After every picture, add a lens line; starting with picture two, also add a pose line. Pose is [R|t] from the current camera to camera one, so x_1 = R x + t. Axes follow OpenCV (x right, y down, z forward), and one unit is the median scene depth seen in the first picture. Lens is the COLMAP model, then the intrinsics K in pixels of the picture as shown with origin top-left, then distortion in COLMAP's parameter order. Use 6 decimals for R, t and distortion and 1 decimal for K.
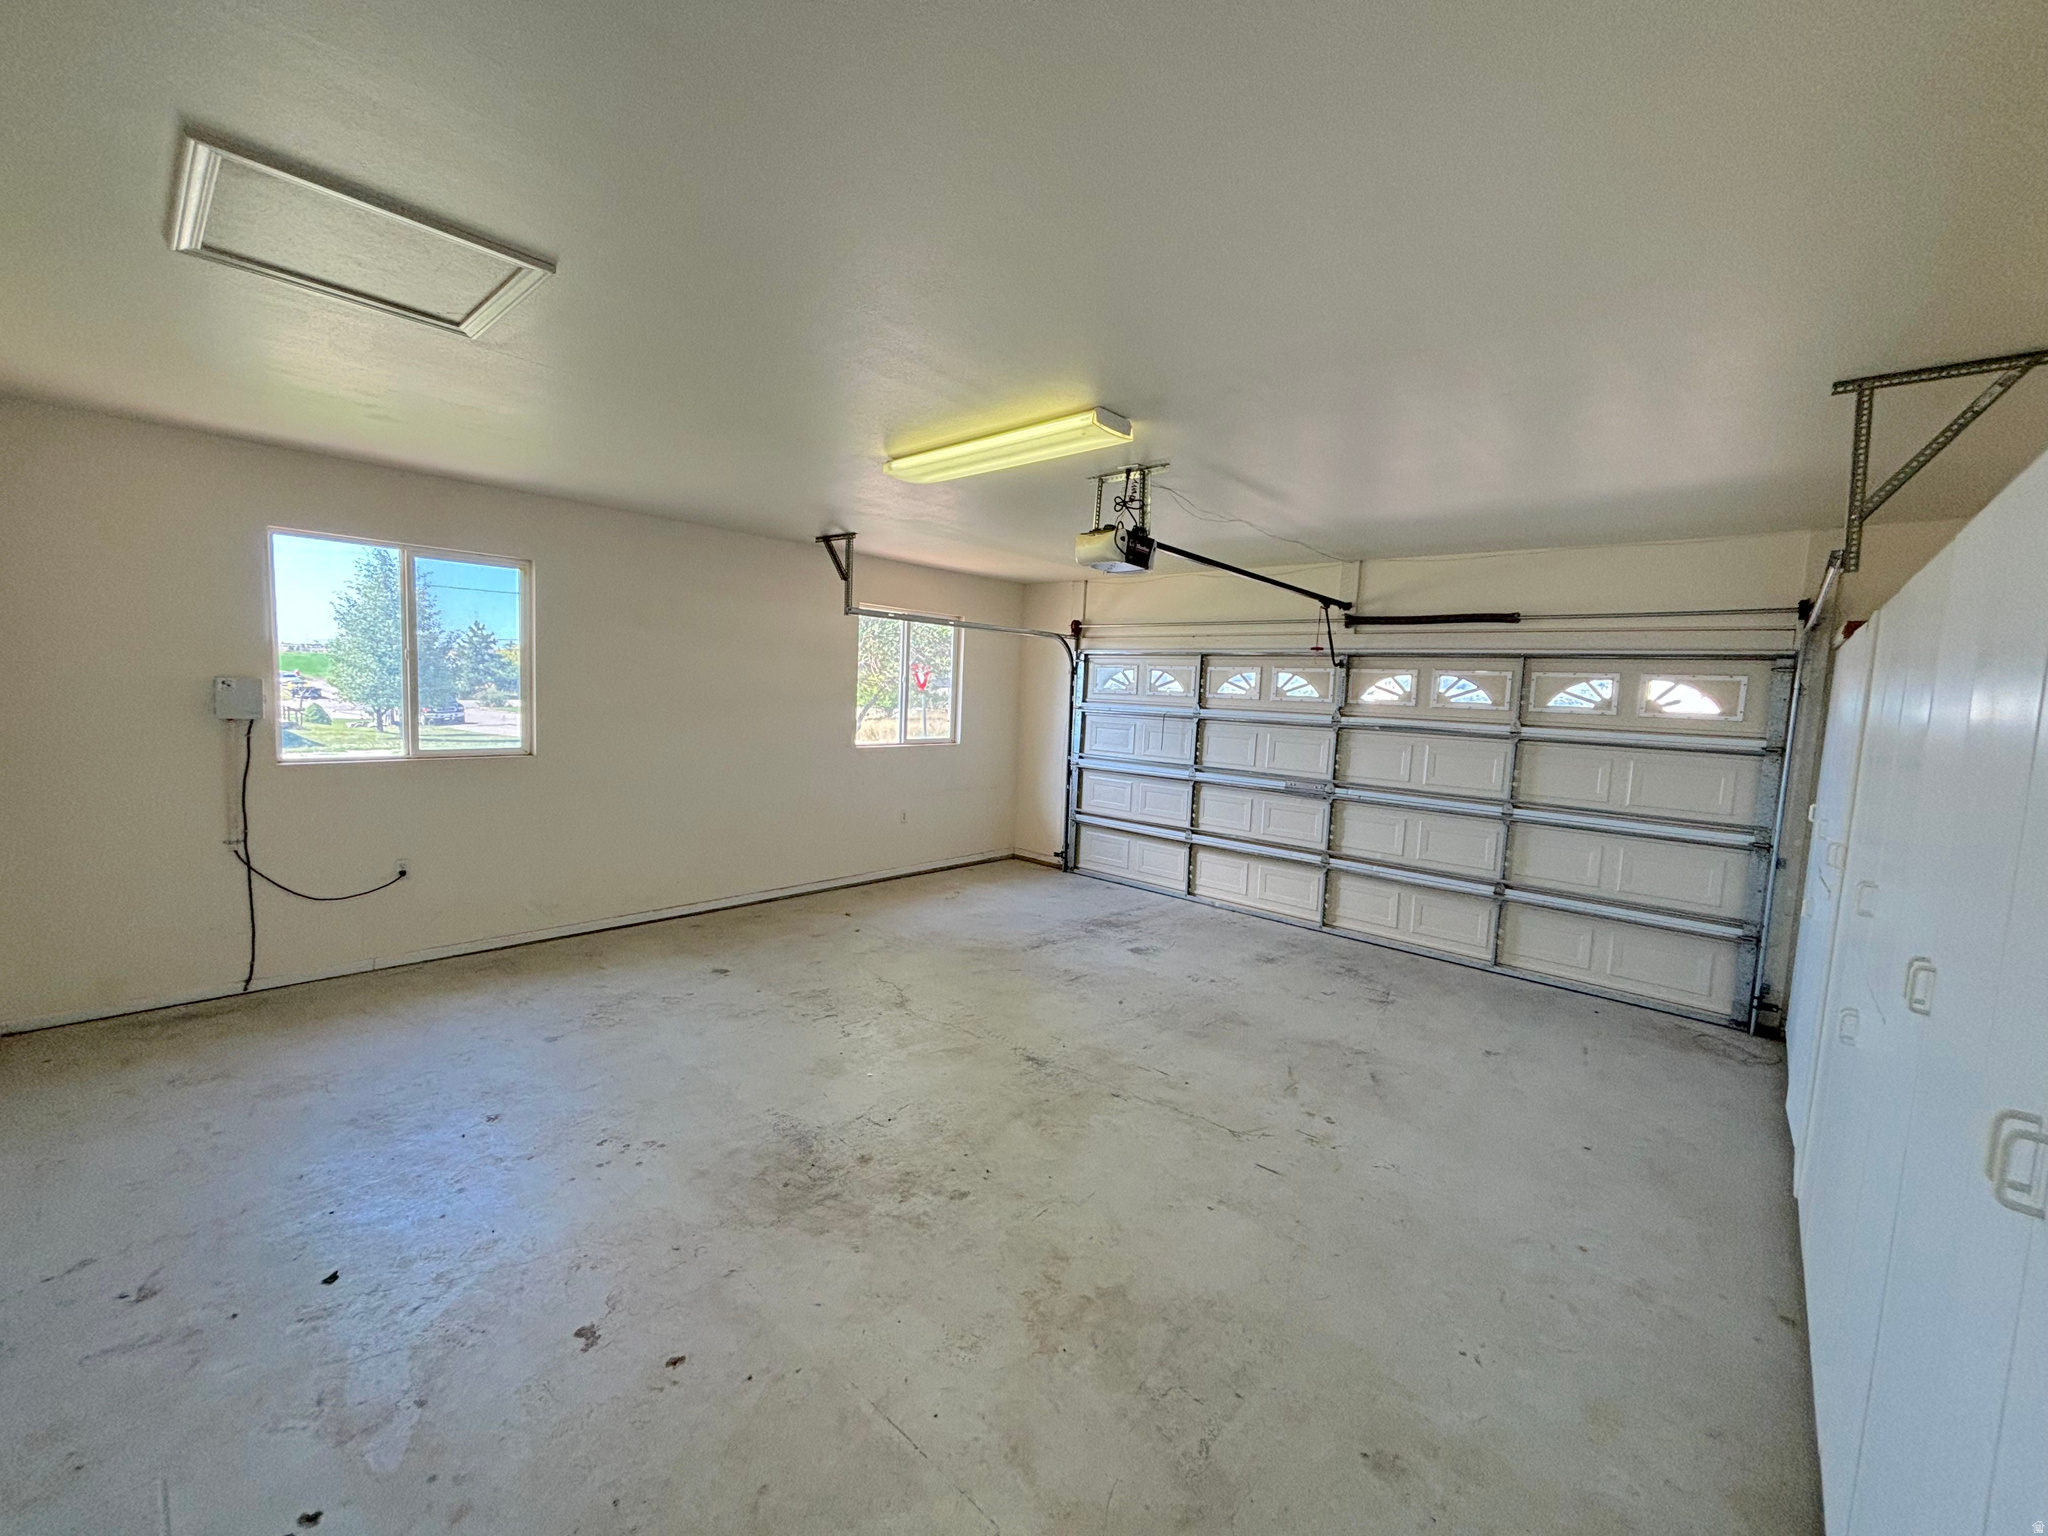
lens RADIAL K [[816.1, 0, 1024.0], [0, 816.1, 768.0], [0, 0, 1]] dist [-0.000351, -0.000079]
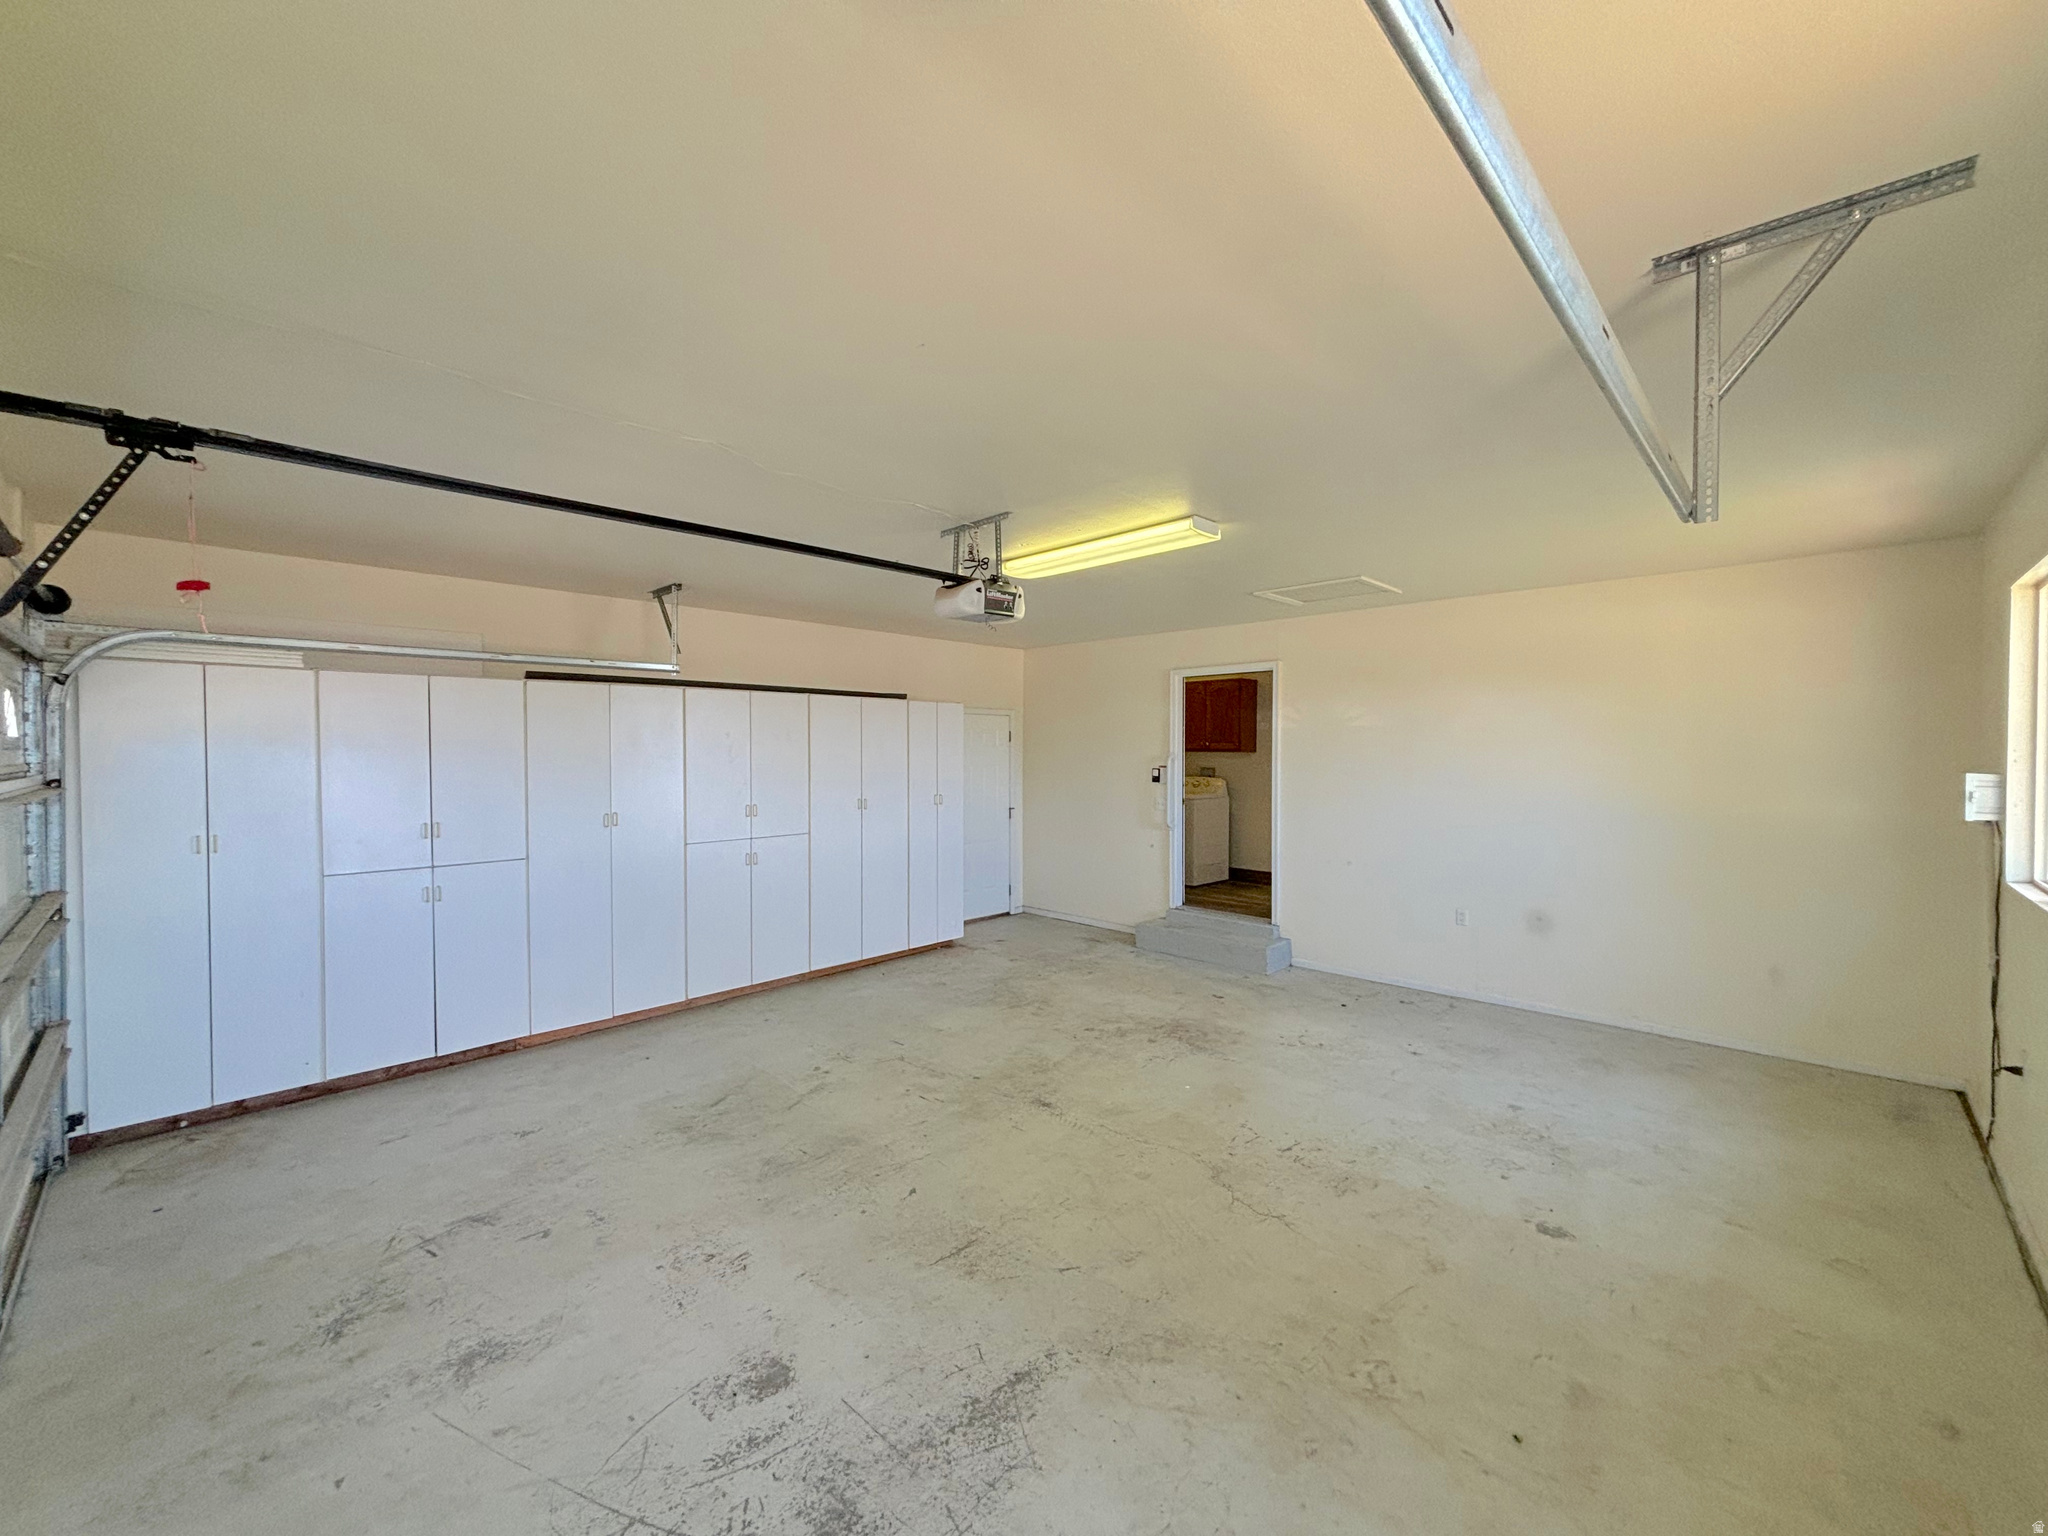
lens RADIAL K [[816.1, 0, 1024.0], [0, 816.1, 768.0], [0, 0, 1]] dist [-0.000351, -0.000079]
pose [[-0.998374, -0.044232, 0.035963, 0.017442], [-0.039404, 0.991328, 0.125362, -0.187639], [-0.041196, 0.123742, -0.991459, 1.926706]]
